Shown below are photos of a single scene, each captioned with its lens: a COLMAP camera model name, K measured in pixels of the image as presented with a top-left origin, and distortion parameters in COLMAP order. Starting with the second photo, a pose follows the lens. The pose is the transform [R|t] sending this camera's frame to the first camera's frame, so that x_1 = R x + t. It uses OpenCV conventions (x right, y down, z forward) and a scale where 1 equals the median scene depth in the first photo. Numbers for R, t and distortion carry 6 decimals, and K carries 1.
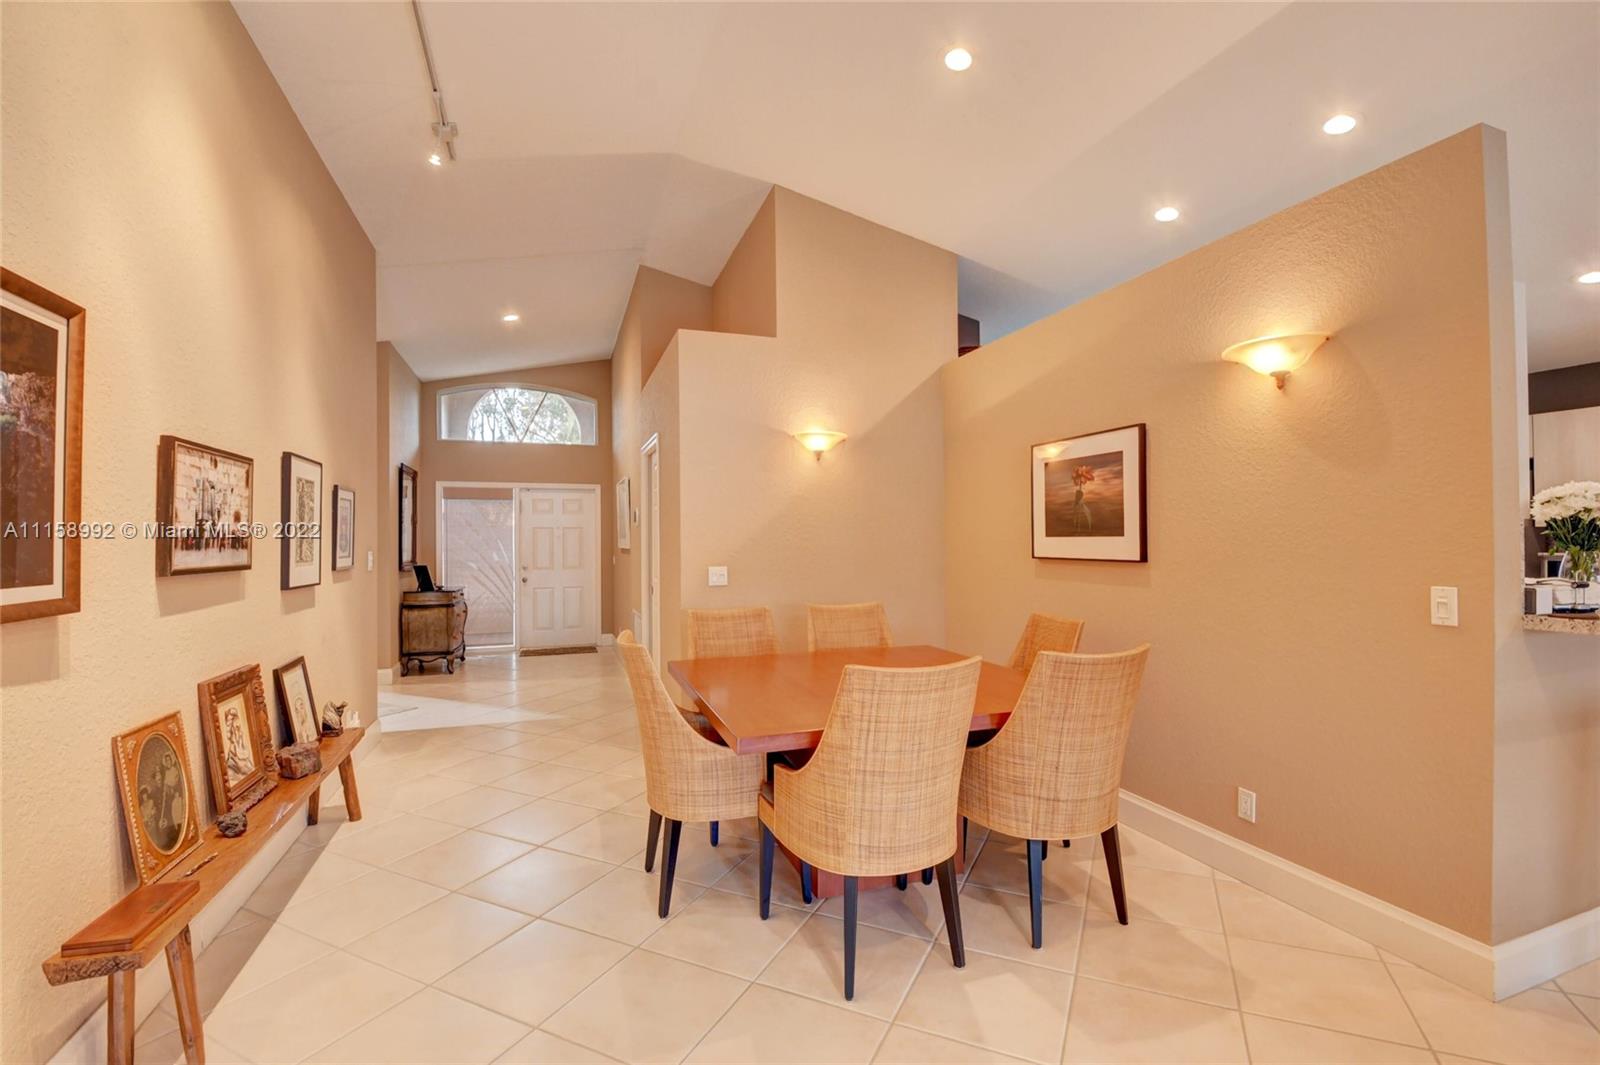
lens RADIAL K [[706.8, 0, 792.8], [0, 706.8, 527.1], [0, 0, 1]] dist [0.004030, -0.016695]
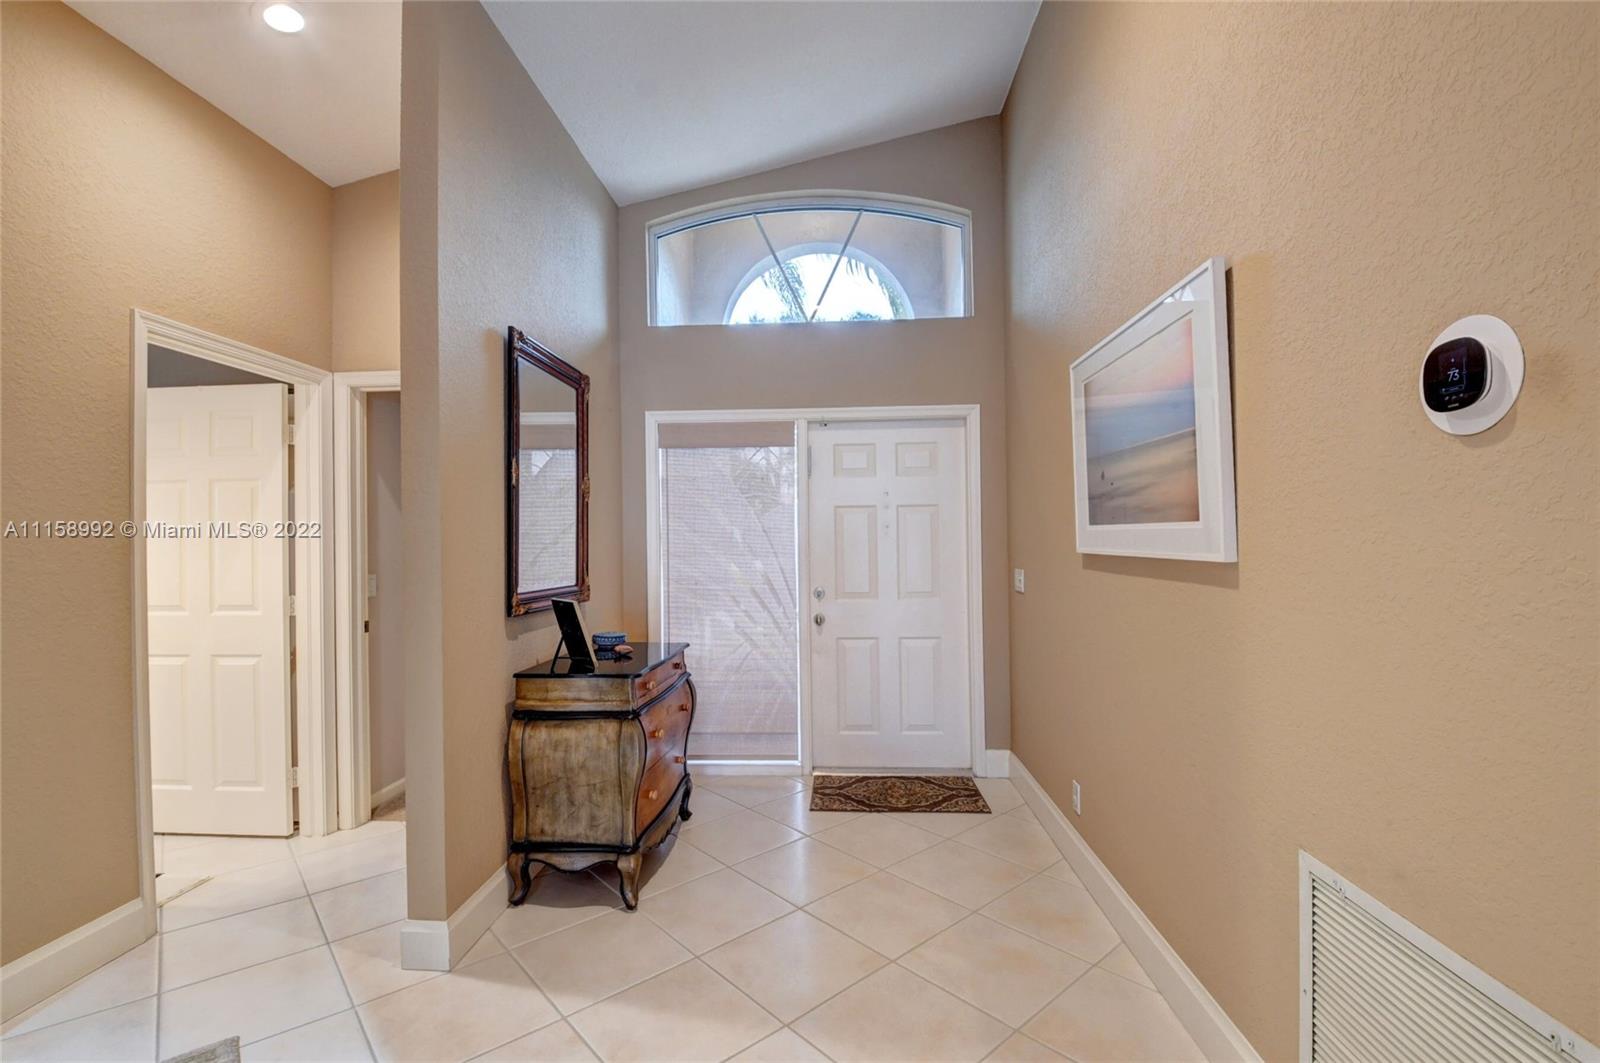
lens RADIAL K [[706.8, 0, 801.9], [0, 706.8, 529.2], [0, 0, 1]] dist [0.004030, -0.016695]
pose [[0.928009, -0.006815, -0.372495, -0.226316], [0.011684, 0.999873, 0.010816, 0.011267], [0.372374, -0.014390, 0.927971, 0.590977]]
